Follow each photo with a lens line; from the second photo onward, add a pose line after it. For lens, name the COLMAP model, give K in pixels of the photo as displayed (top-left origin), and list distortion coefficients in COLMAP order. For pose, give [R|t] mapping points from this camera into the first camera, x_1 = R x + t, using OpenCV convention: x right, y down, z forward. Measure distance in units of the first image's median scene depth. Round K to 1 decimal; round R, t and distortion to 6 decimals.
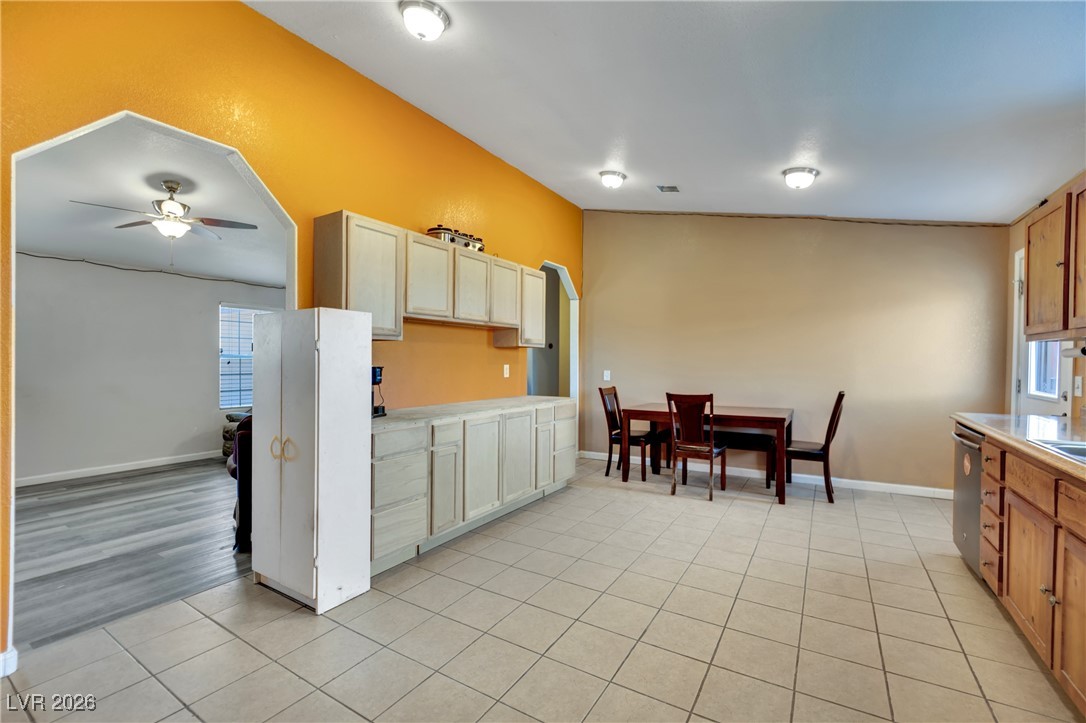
lens RADIAL K [[458.4, 0, 526.6], [0, 458.4, 368.7], [0, 0, 1]] dist [-0.015451, -0.000272]
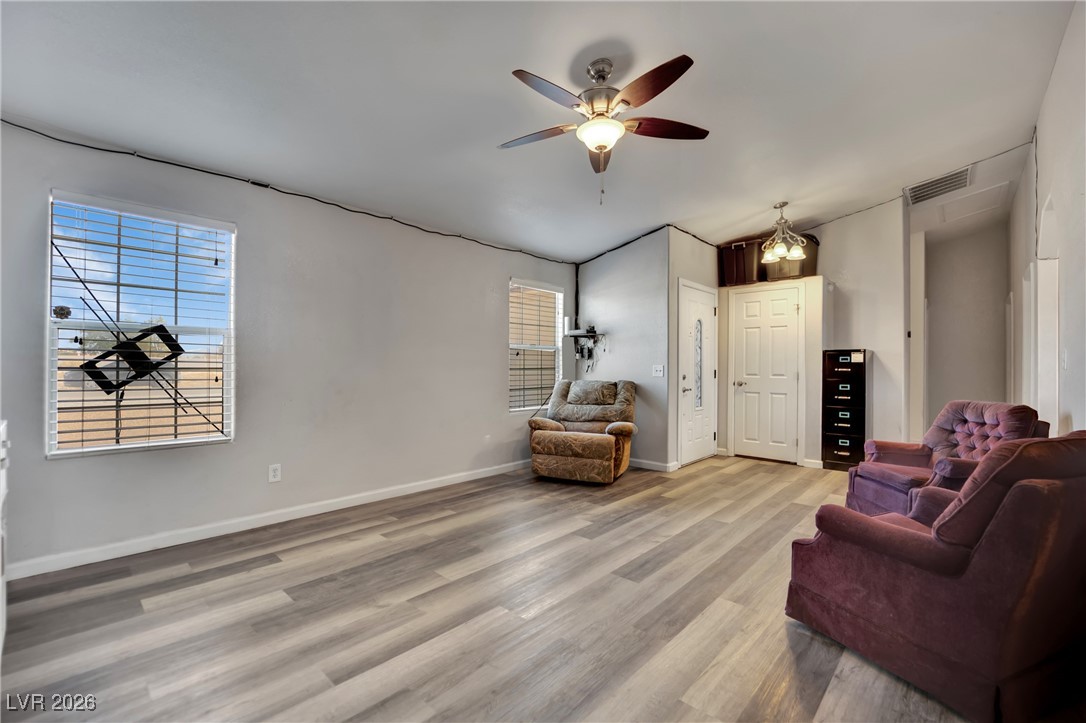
lens RADIAL K [[458.4, 0, 526.6], [0, 458.4, 368.7], [0, 0, 1]] dist [-0.015451, -0.000272]
pose [[0.981314, -0.000577, -0.192413, -0.717058], [0.000364, 0.999999, -0.001144, 0.019822], [0.192413, 0.001053, 0.981313, 0.325718]]
